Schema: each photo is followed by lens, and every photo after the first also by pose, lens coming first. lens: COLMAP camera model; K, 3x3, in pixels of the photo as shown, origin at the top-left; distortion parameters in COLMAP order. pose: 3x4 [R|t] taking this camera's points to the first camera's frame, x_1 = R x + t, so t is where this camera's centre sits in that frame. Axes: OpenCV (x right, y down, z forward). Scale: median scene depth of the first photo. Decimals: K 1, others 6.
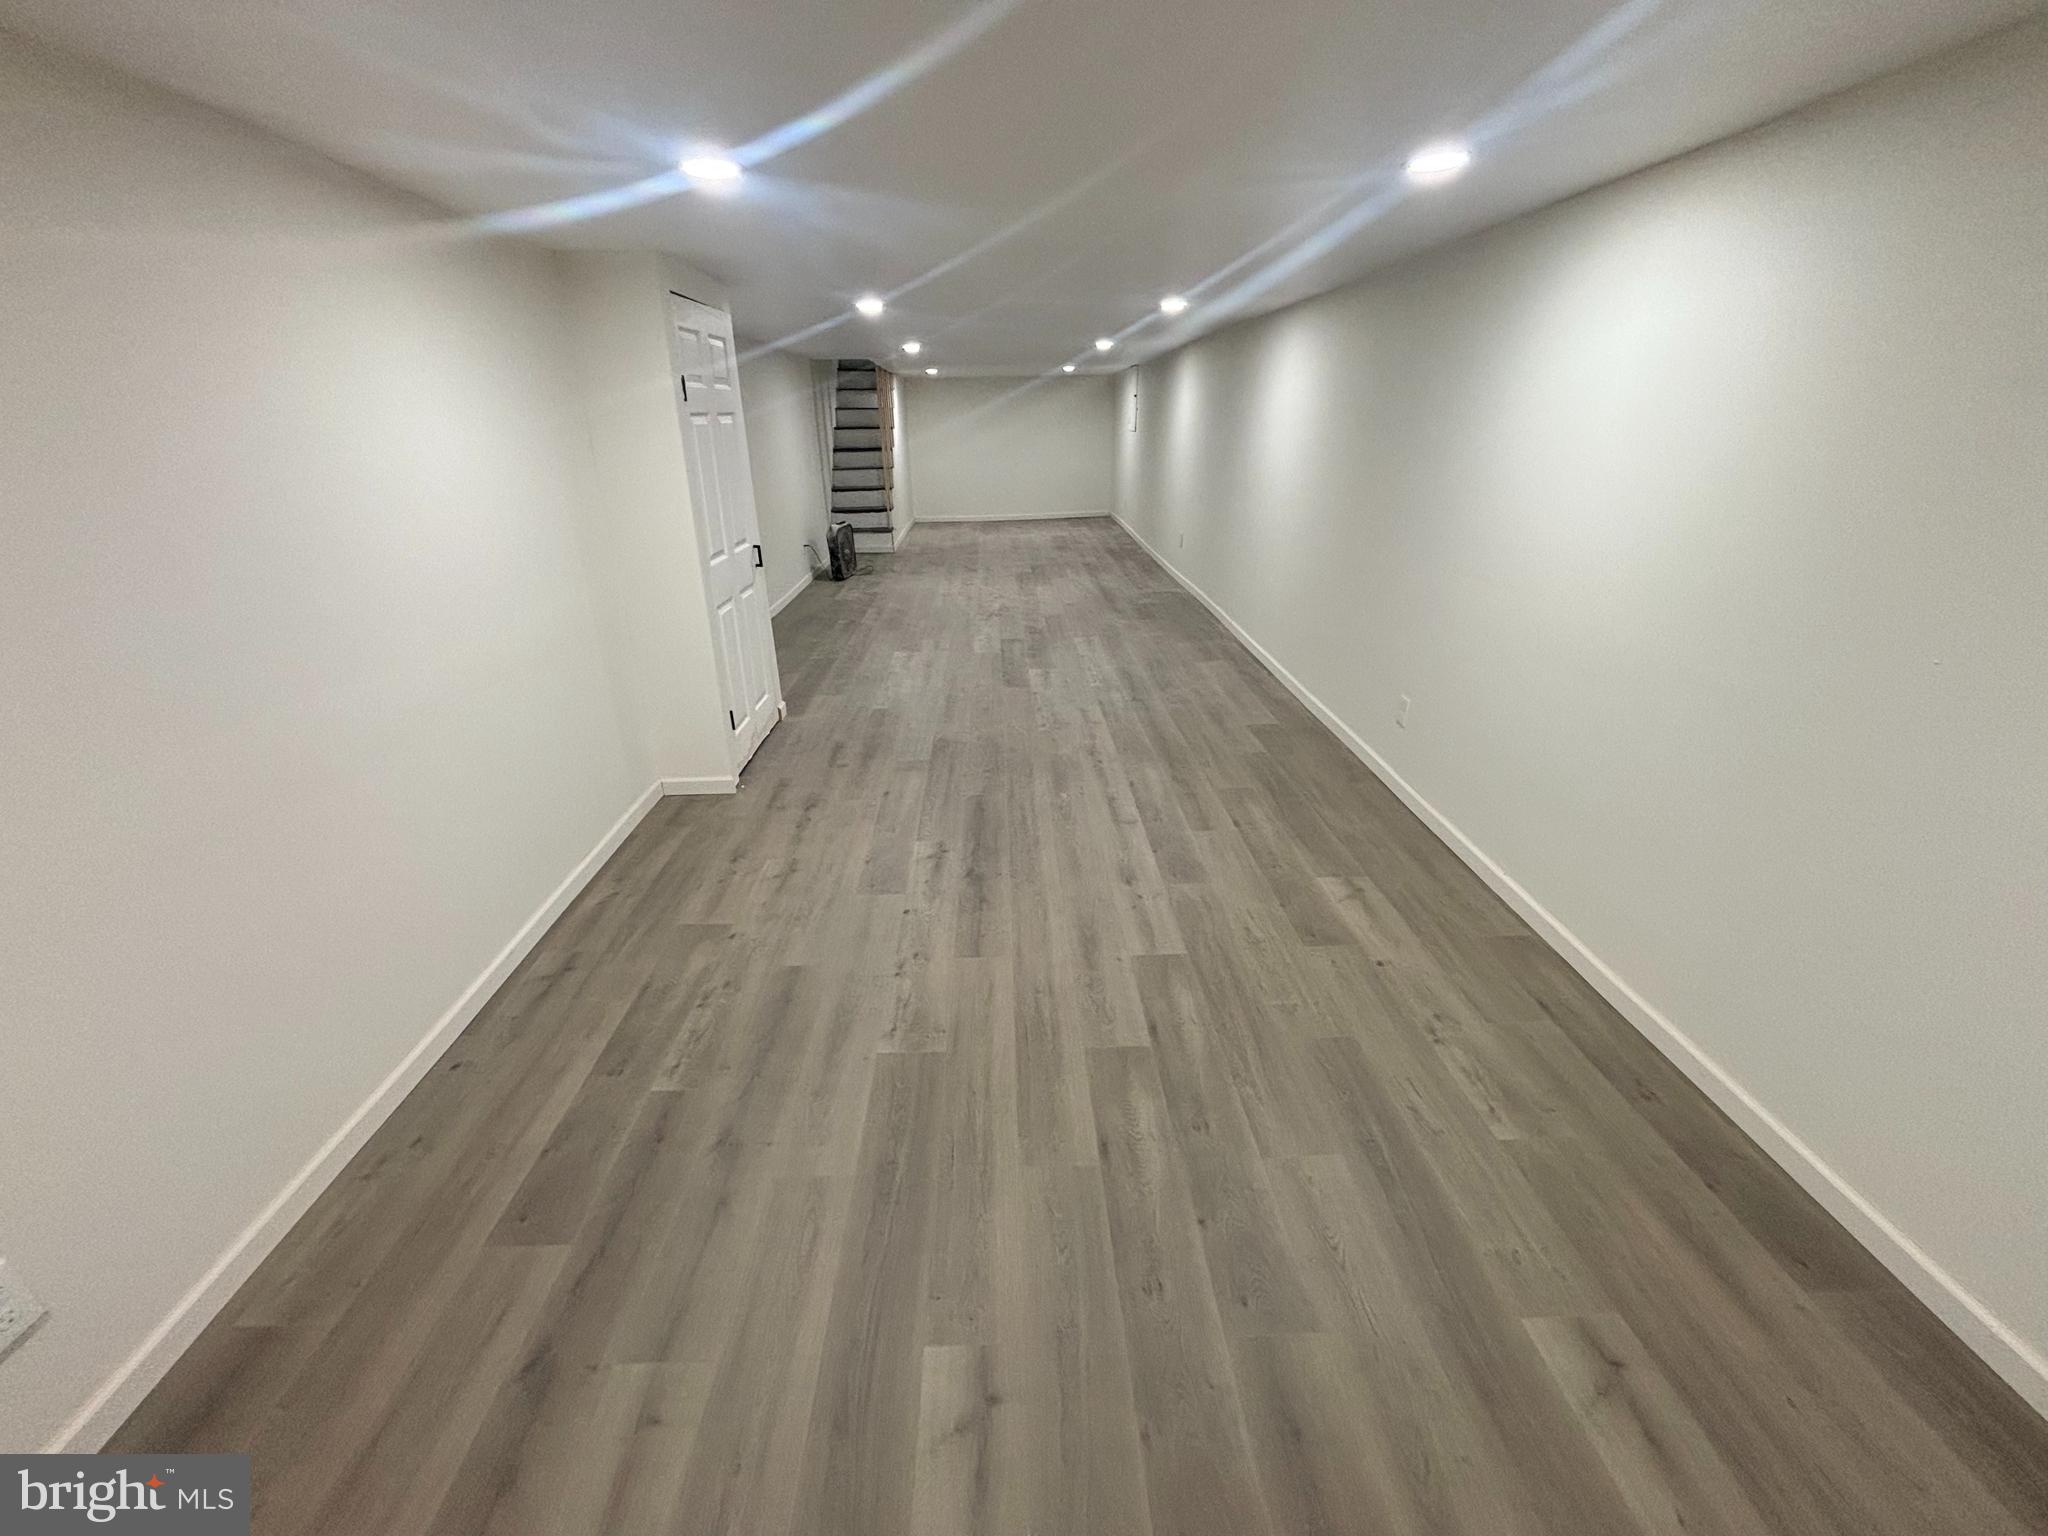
lens RADIAL K [[828.2, 0, 1019.6], [0, 828.2, 767.5], [0, 0, 1]] dist [0.004429, 0.000612]
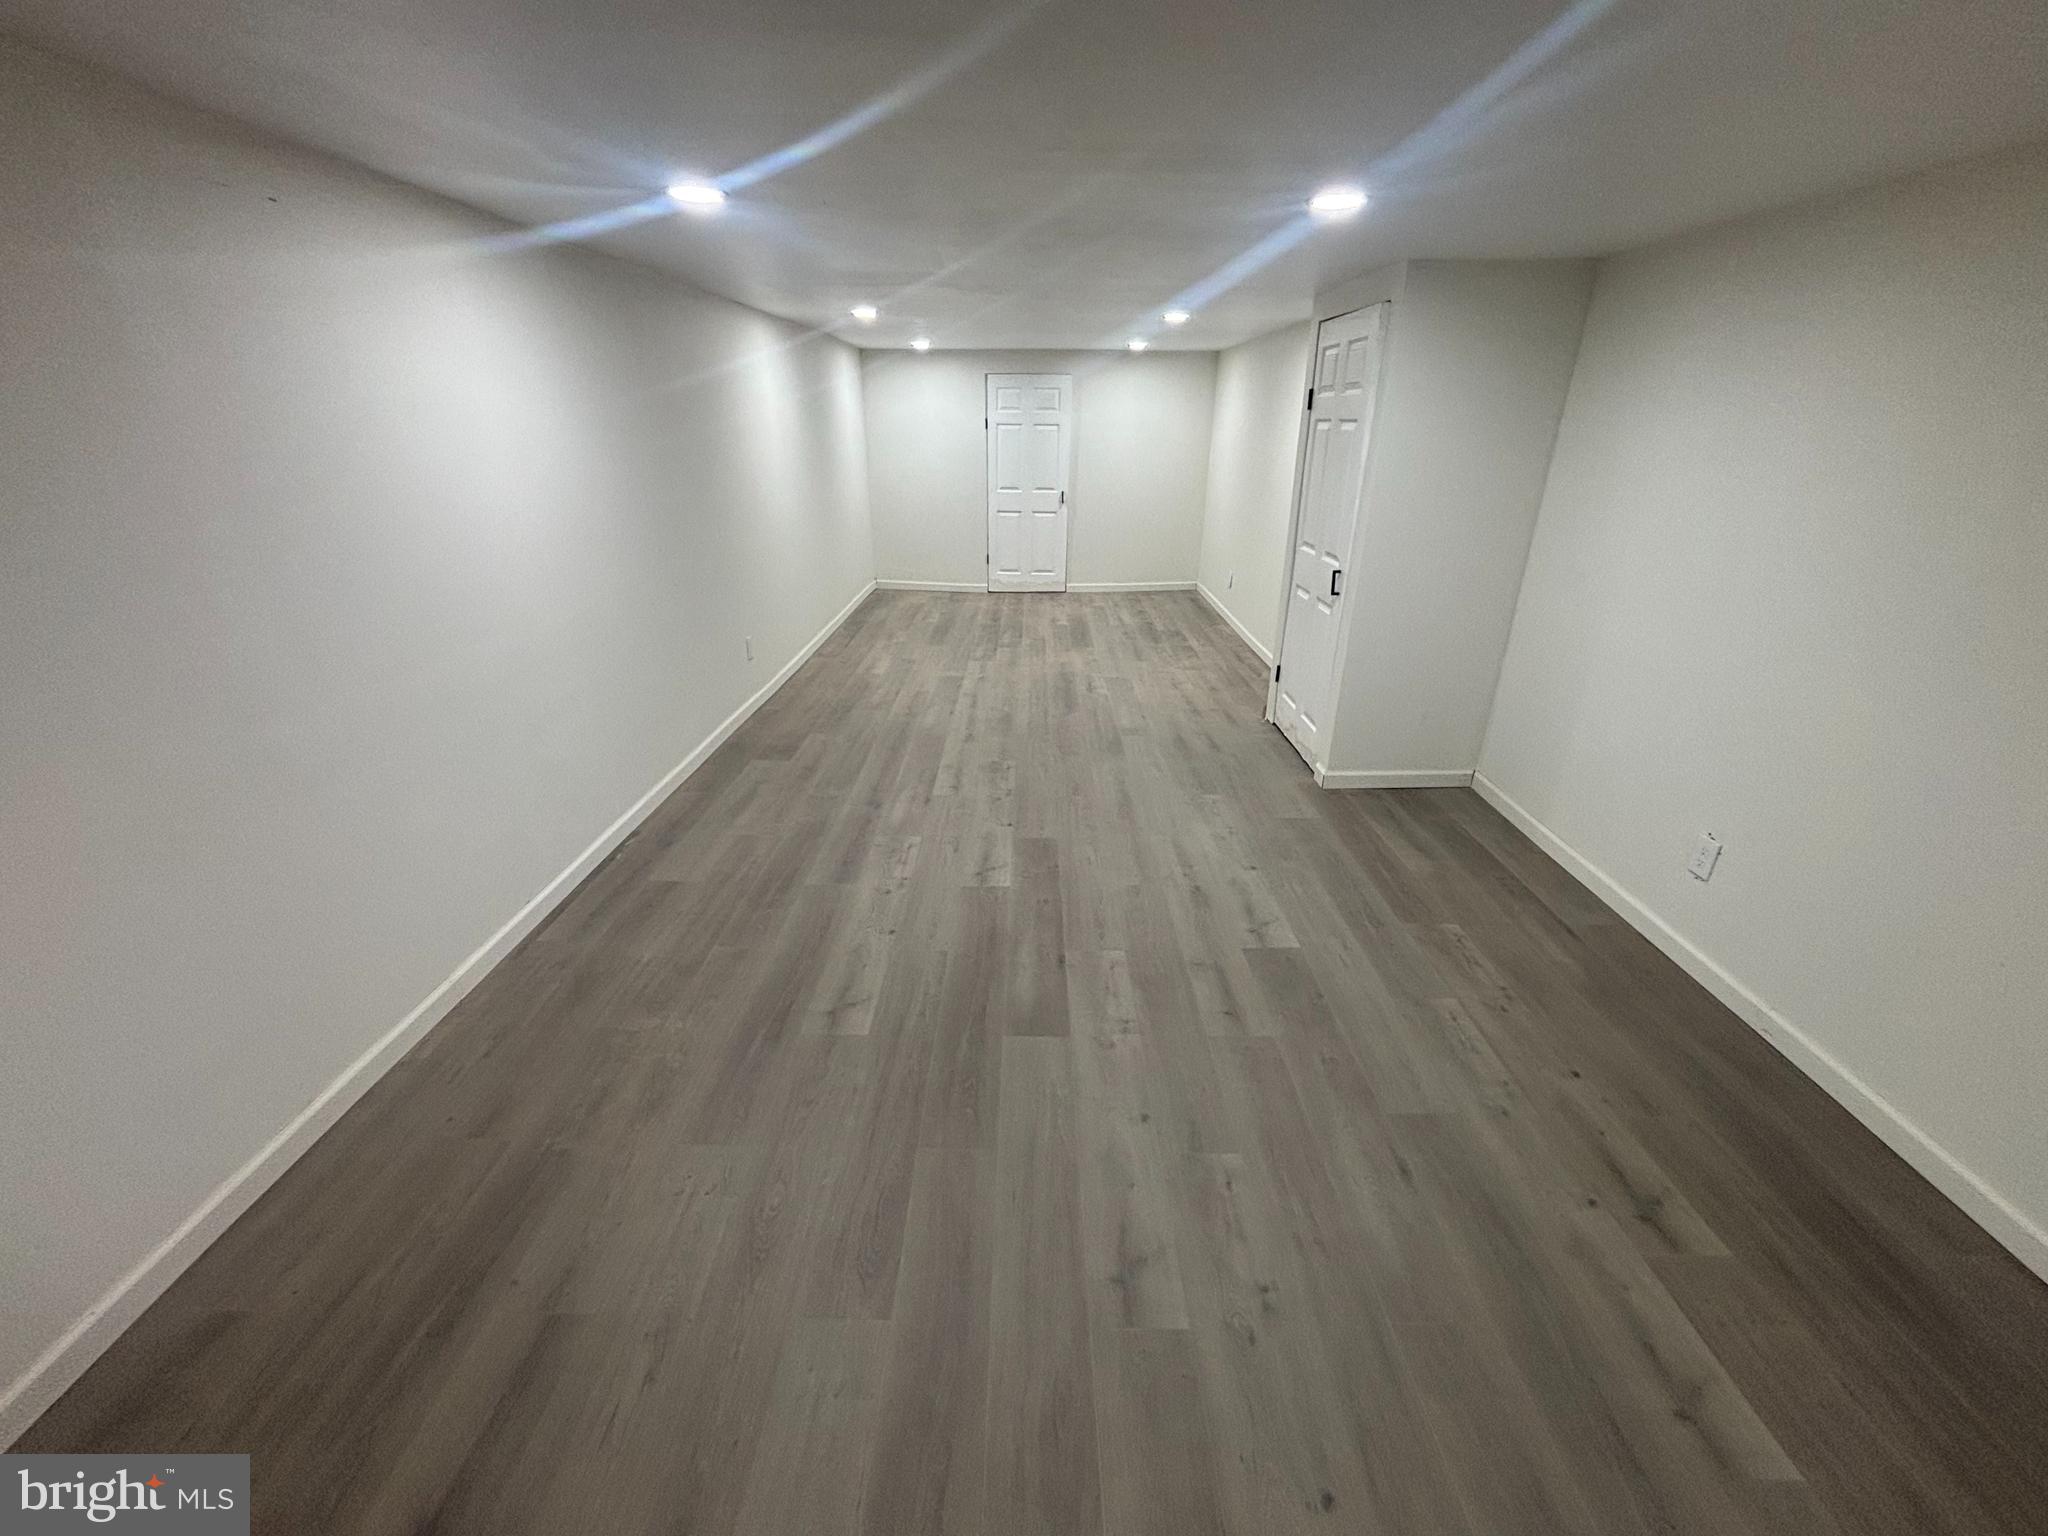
lens RADIAL K [[828.2, 0, 1020.3], [0, 828.2, 769.6], [0, 0, 1]] dist [0.004429, 0.000612]
pose [[-0.998991, -0.011154, 0.043498, -0.028117], [0.023358, 0.698243, 0.715480, -0.870581], [-0.038352, 0.715774, -0.697278, 2.045967]]
